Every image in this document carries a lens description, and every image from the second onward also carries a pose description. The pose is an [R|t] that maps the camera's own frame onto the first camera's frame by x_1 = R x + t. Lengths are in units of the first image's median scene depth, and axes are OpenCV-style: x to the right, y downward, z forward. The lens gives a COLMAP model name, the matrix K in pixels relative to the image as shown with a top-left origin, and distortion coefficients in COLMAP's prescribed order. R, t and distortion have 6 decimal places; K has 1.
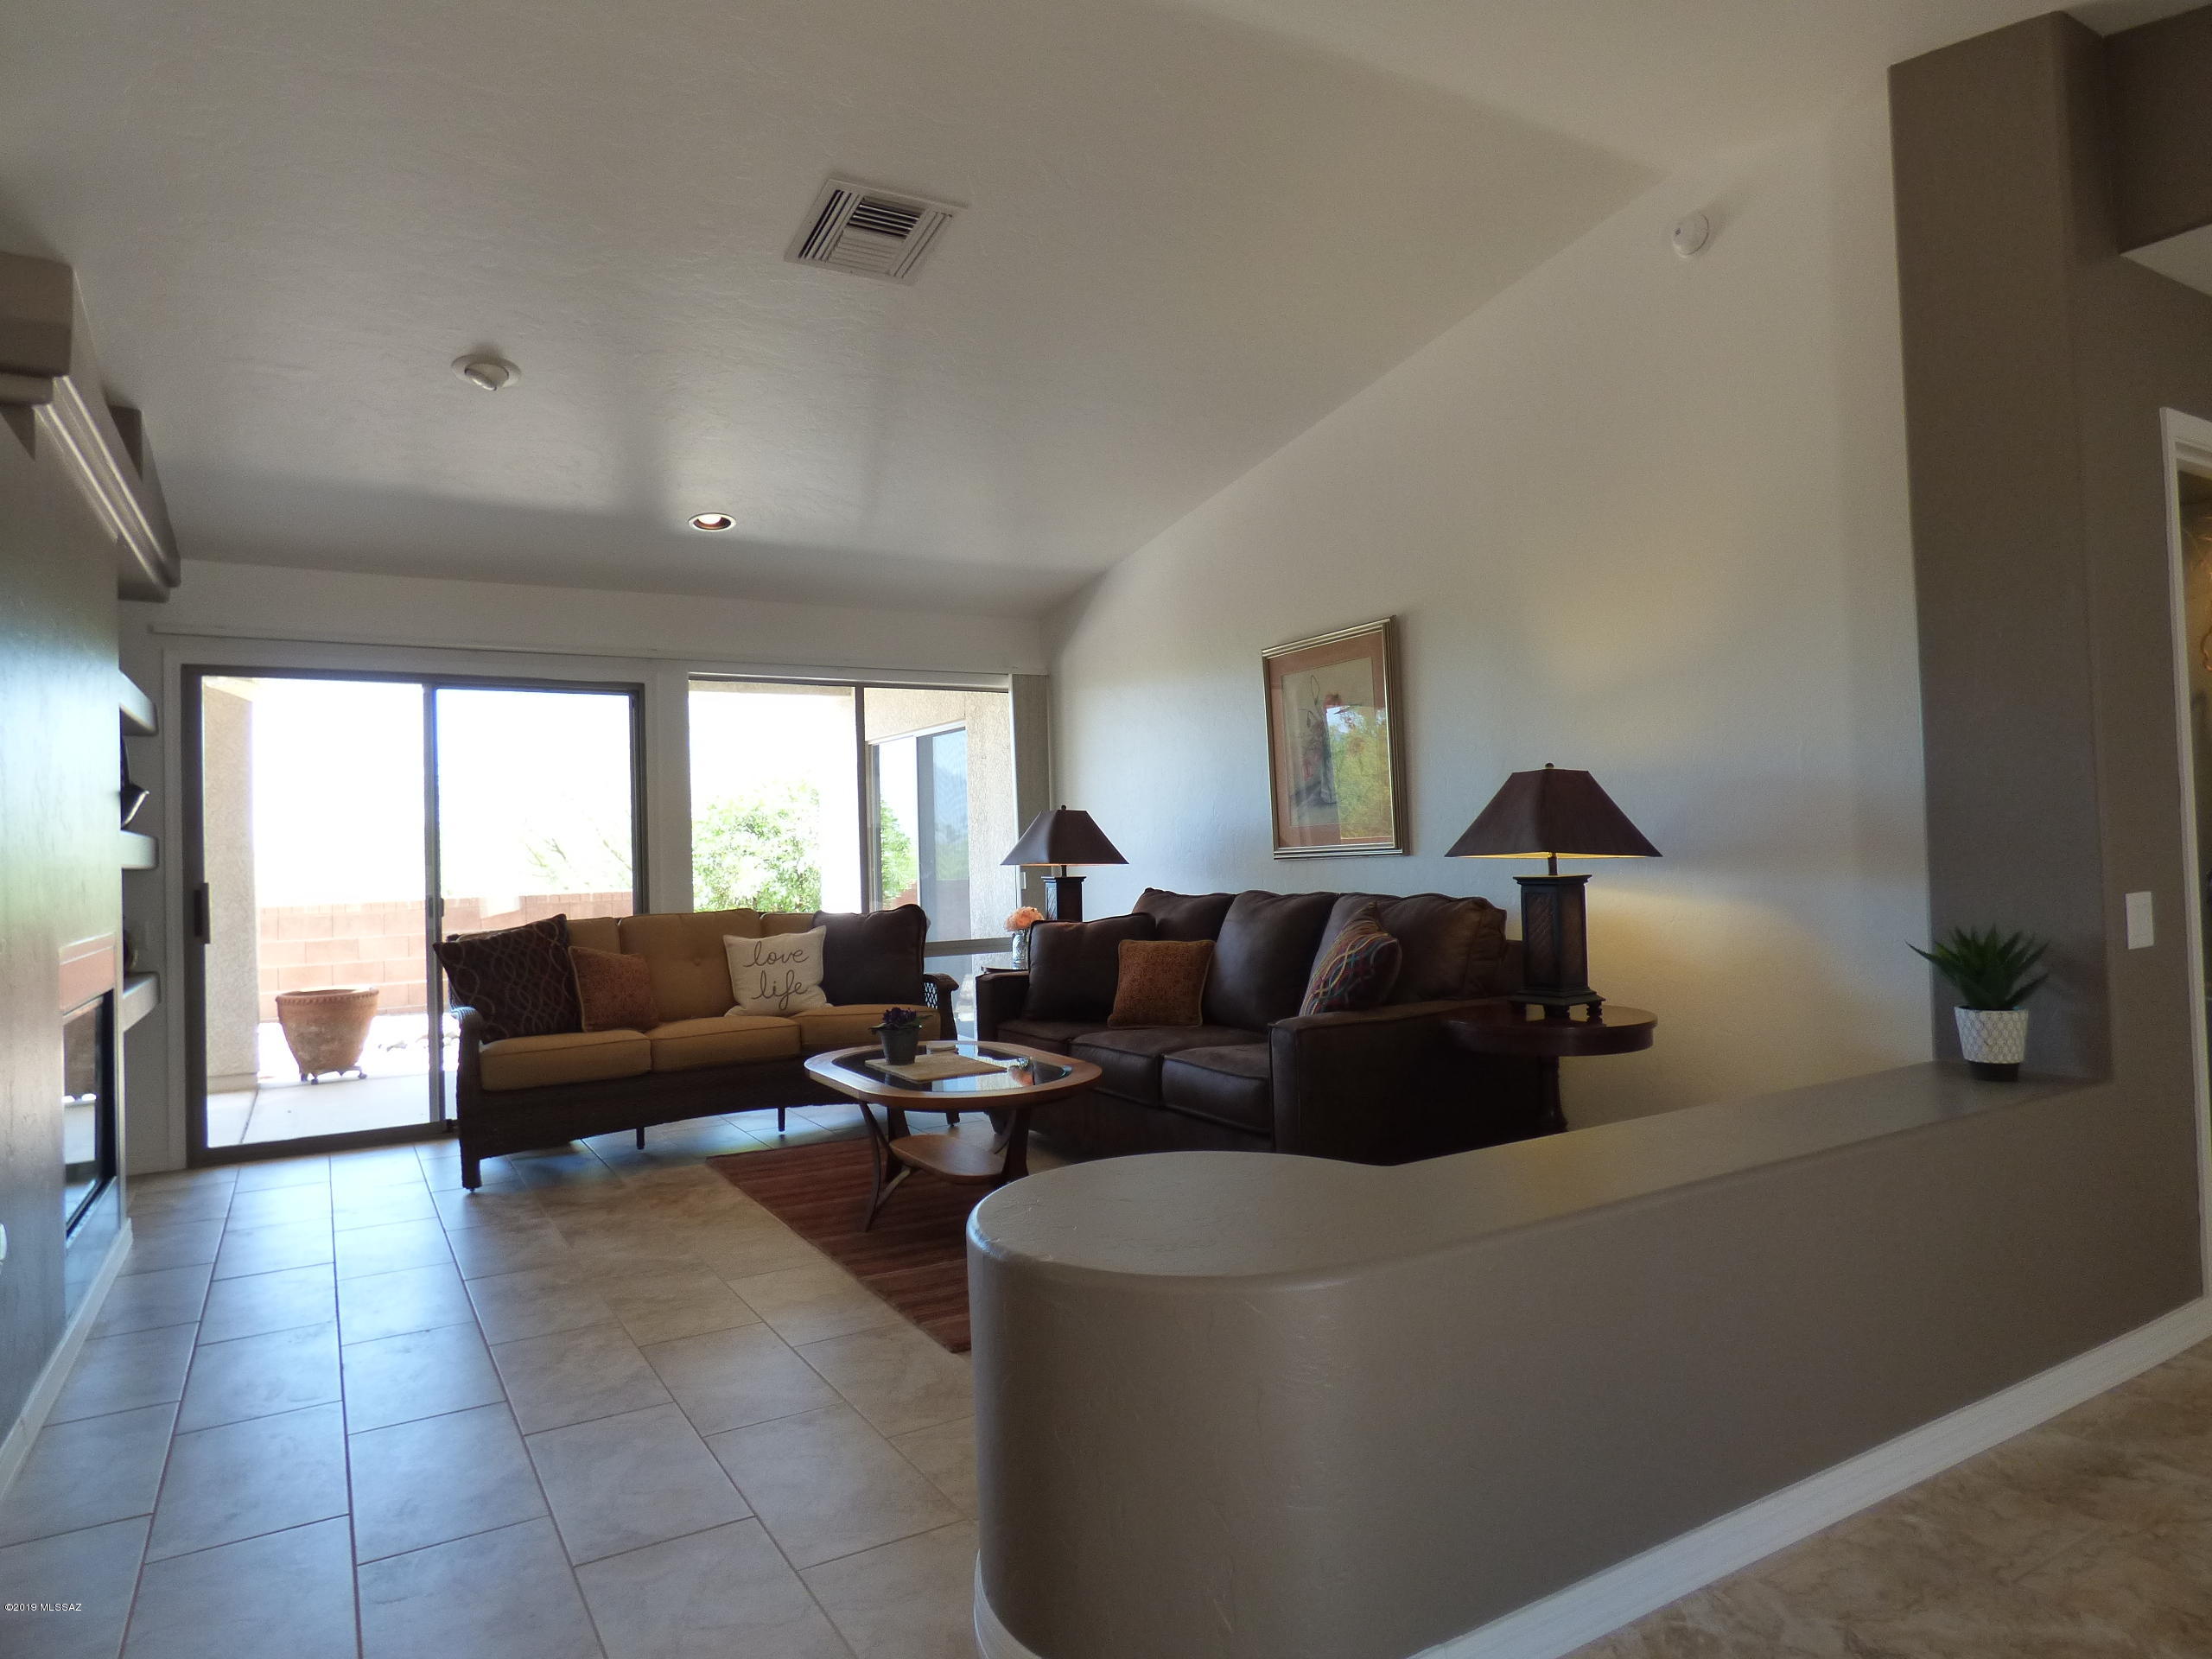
lens RADIAL K [[1347.1, 0, 1117.0], [0, 1347.1, 824.5], [0, 0, 1]] dist [-0.013126, 0.002846]
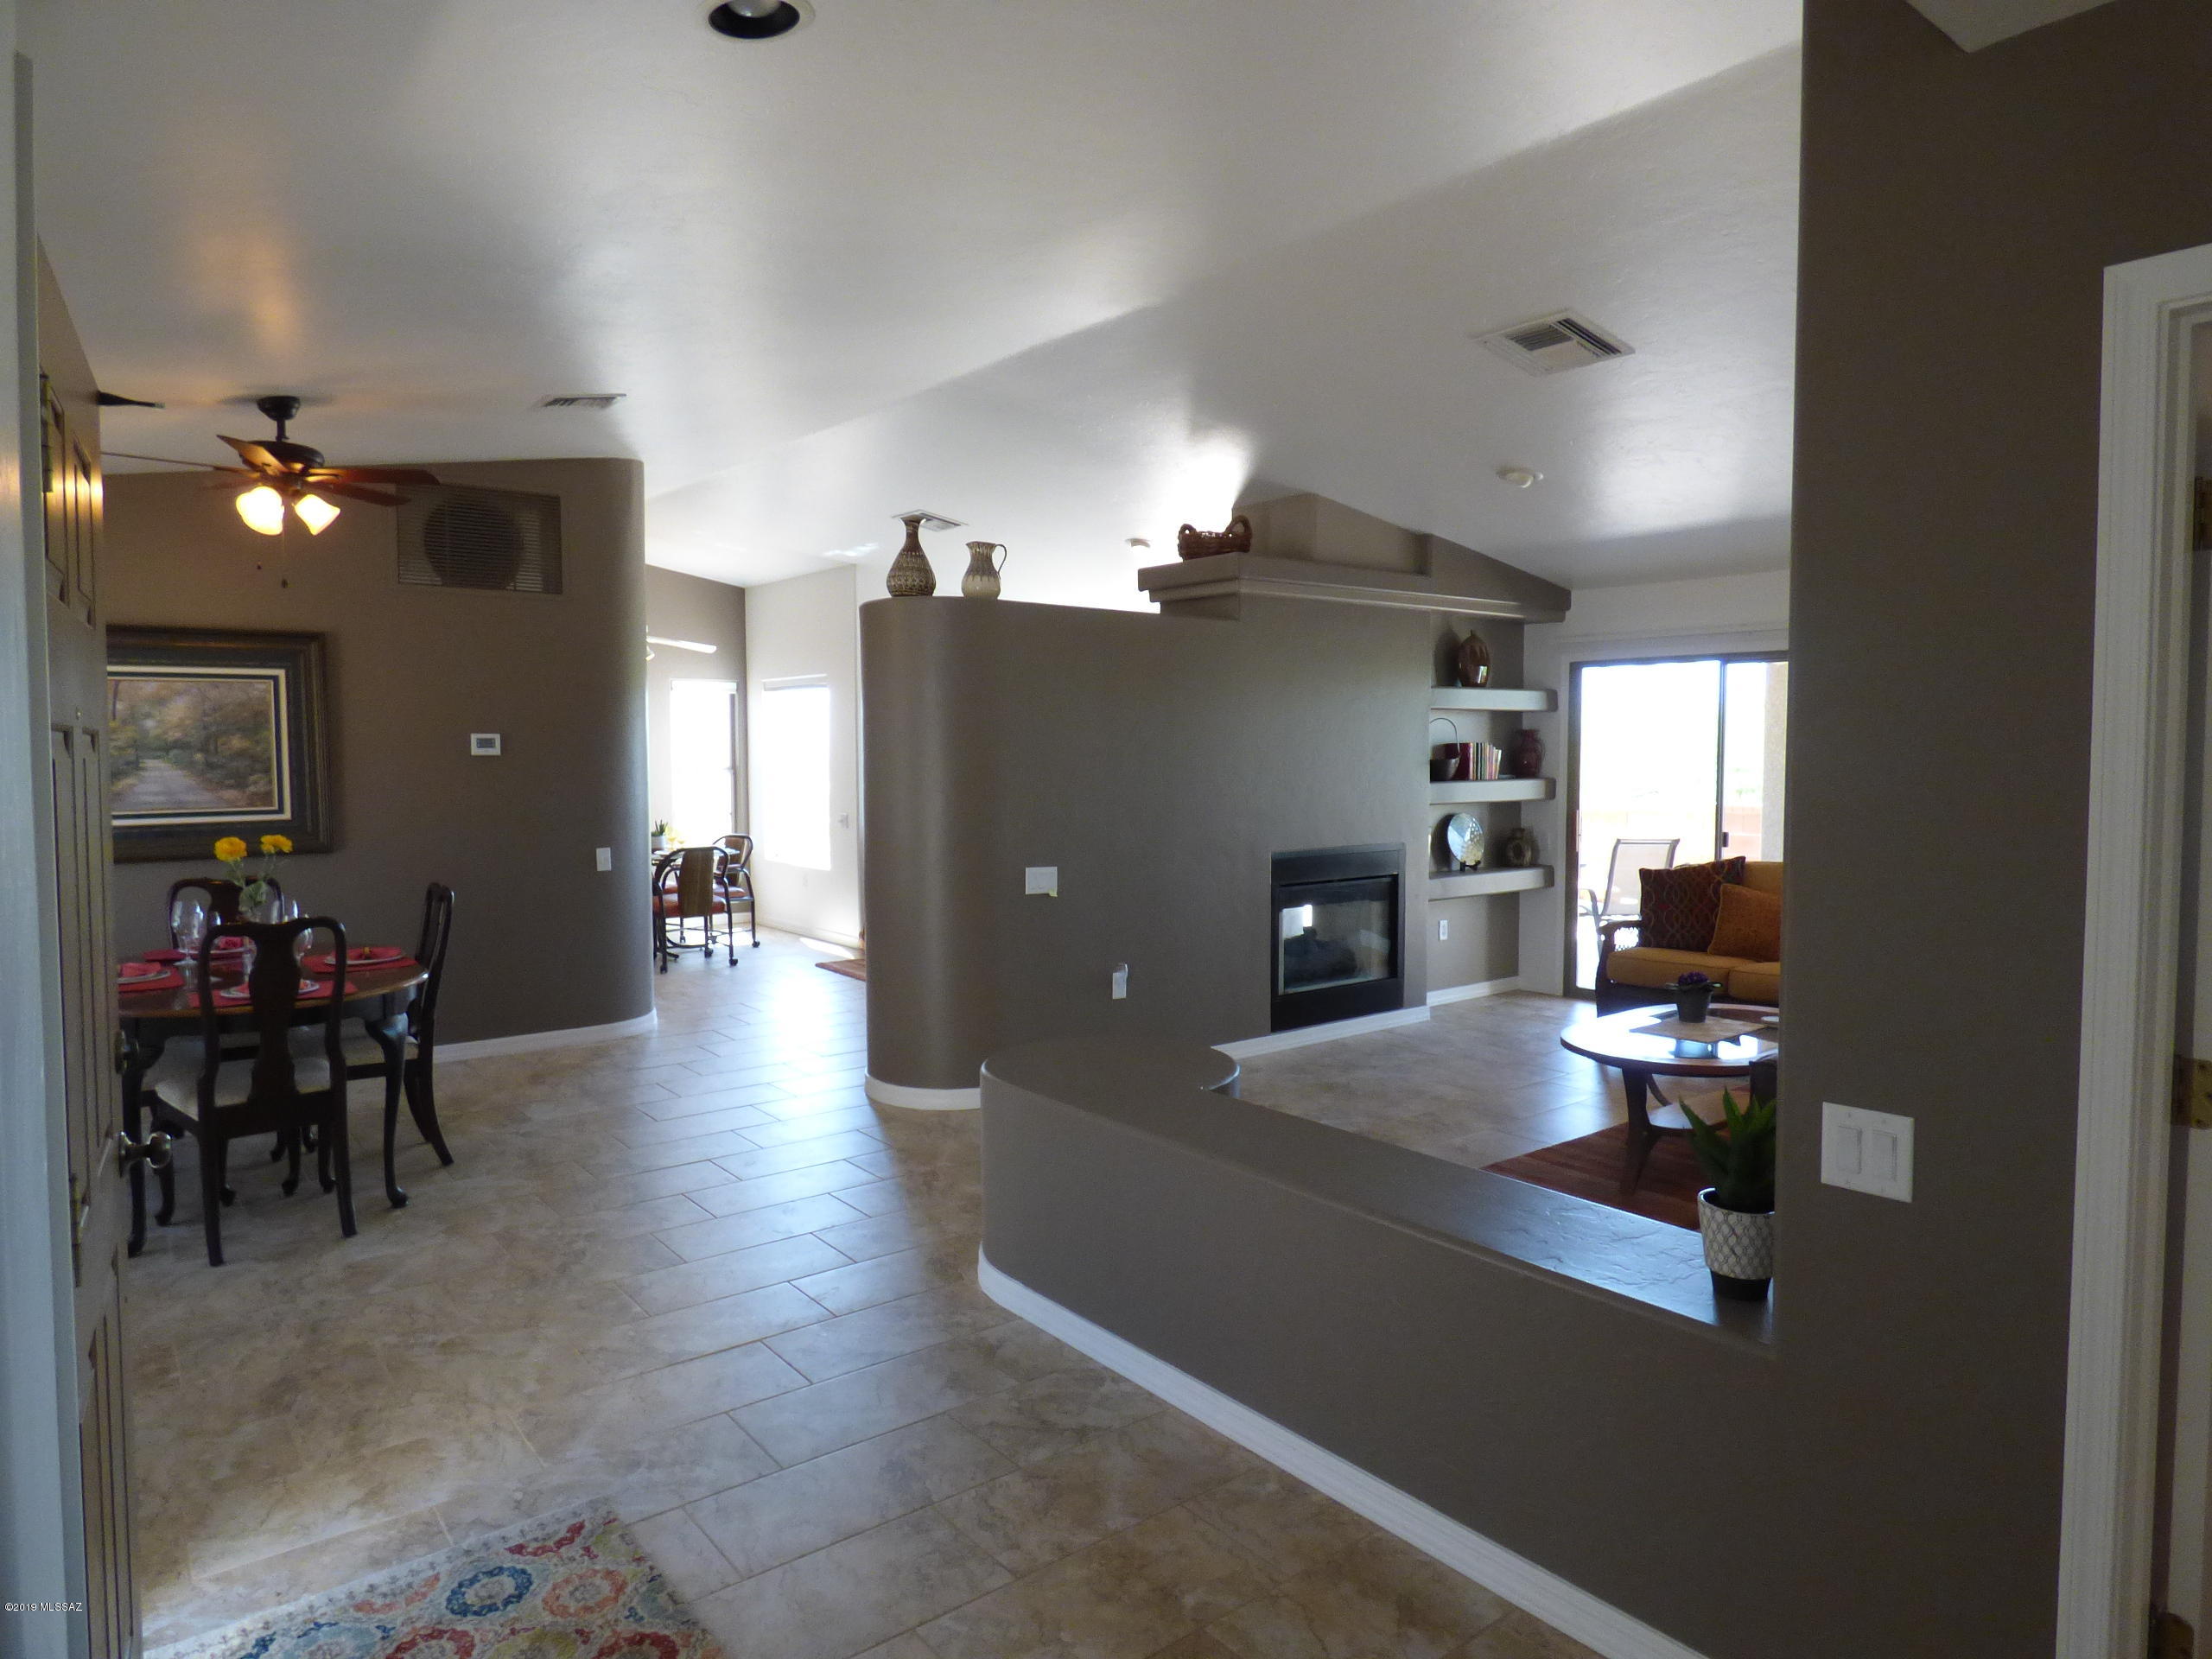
lens RADIAL K [[1347.1, 0, 1110.5], [0, 1347.1, 839.6], [0, 0, 1]] dist [-0.013126, 0.002846]
pose [[0.123581, 0.093538, -0.987916, 0.805941], [0.020569, 0.995092, 0.096790, -0.086820], [0.992121, -0.032282, 0.121051, 0.338850]]
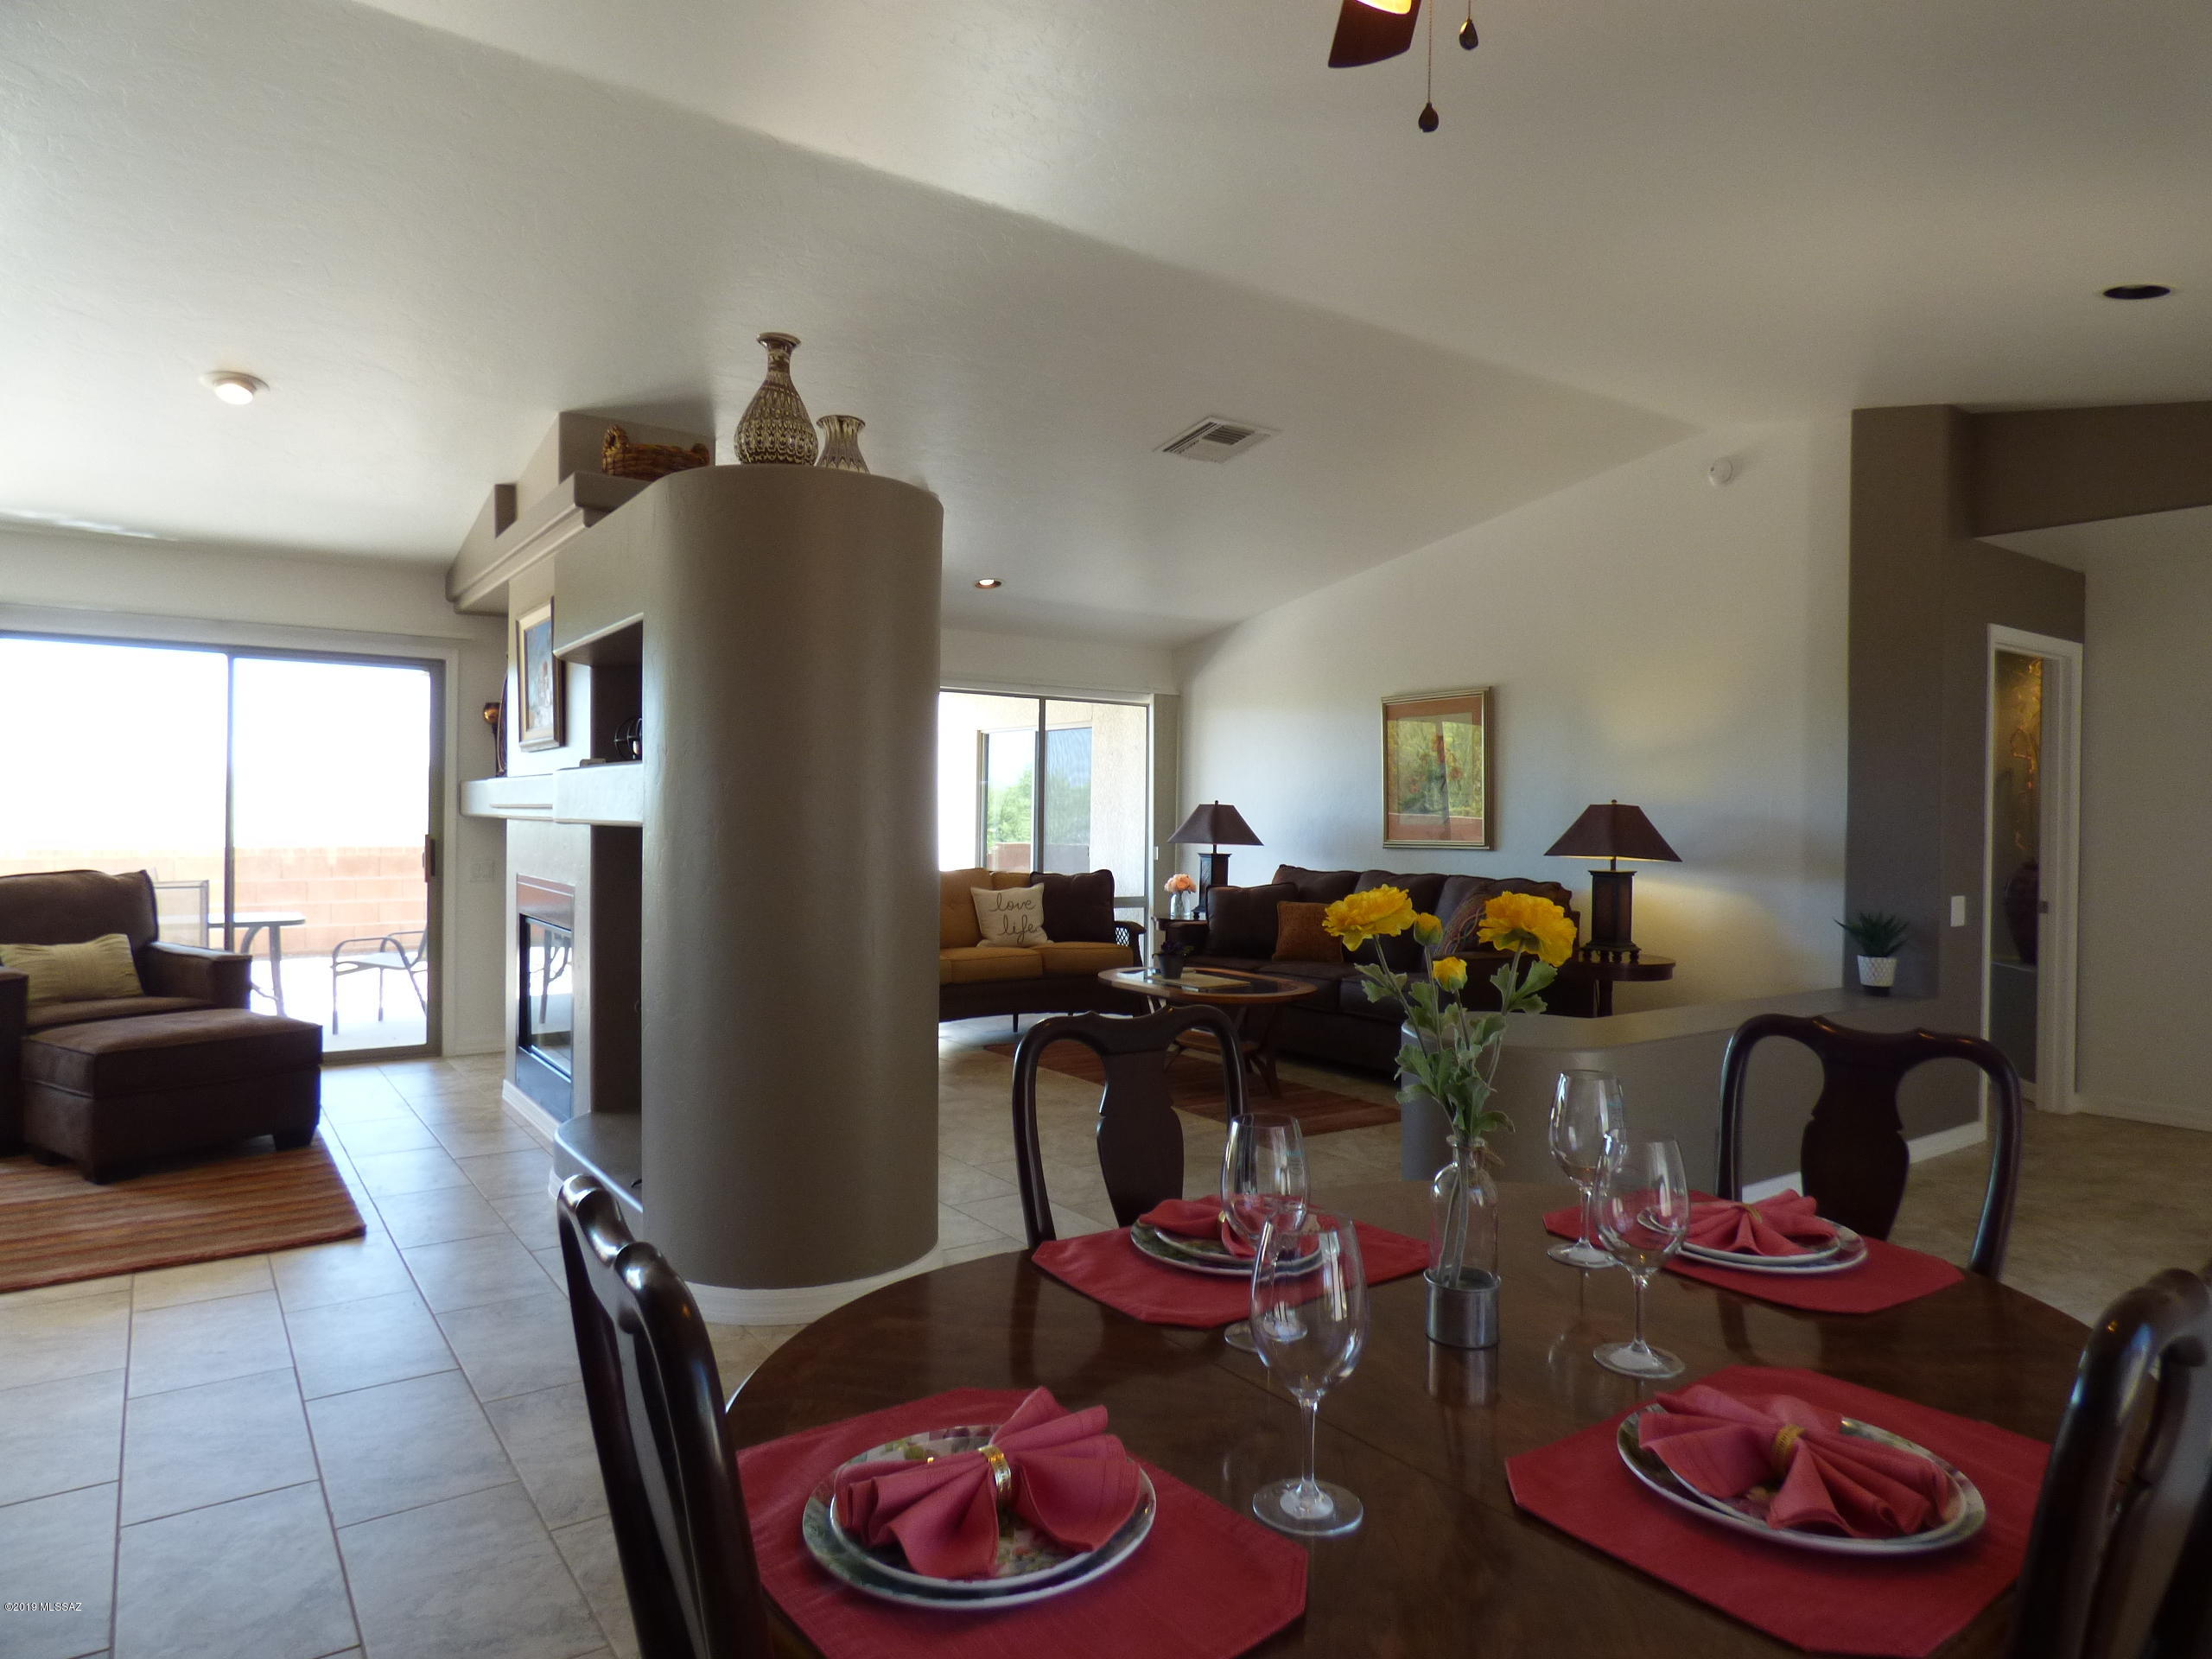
lens RADIAL K [[1347.1, 0, 1113.7], [0, 1347.1, 833.6], [0, 0, 1]] dist [-0.013126, 0.002846]
pose [[0.996119, 0.039867, 0.078475, -0.309176], [-0.042570, 0.998545, 0.033089, -0.026583], [-0.077042, -0.036301, 0.996367, -0.425908]]
